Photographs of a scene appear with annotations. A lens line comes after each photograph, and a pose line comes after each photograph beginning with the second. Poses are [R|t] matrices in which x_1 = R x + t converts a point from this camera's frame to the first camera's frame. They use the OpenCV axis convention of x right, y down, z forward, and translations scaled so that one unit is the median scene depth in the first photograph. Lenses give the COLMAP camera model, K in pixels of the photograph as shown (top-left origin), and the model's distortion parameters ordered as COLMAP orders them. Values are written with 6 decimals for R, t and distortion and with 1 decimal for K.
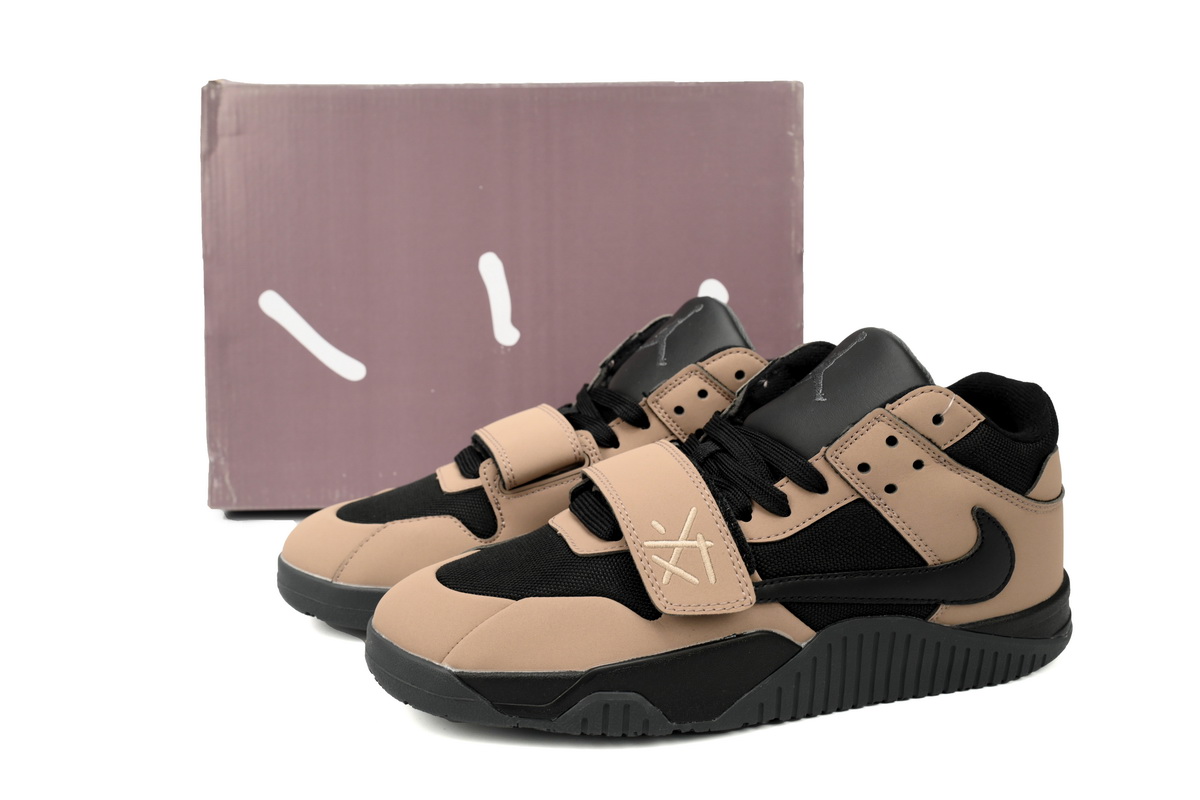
lens RADIAL K [[1167.2, 0, 600.0], [0, 1167.2, 400.0], [0, 0, 1]] dist [0.009046, 0.002974]
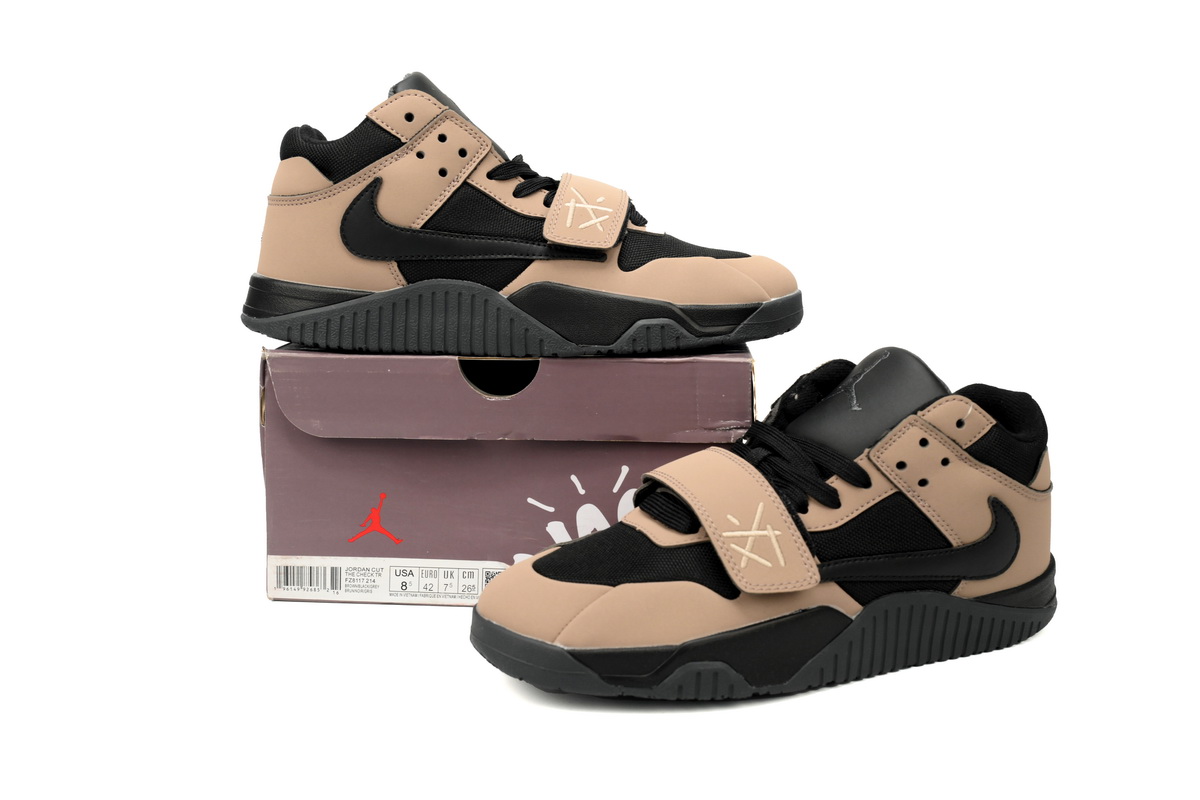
lens RADIAL K [[1167.2, 0, 600.0], [0, 1167.2, 400.0], [0, 0, 1]] dist [0.009046, 0.002974]
pose [[0.994203, -0.015204, 0.106436, -0.202116], [0.017308, 0.999672, -0.018874, 0.008783], [-0.106114, 0.020607, 0.994140, -0.145808]]
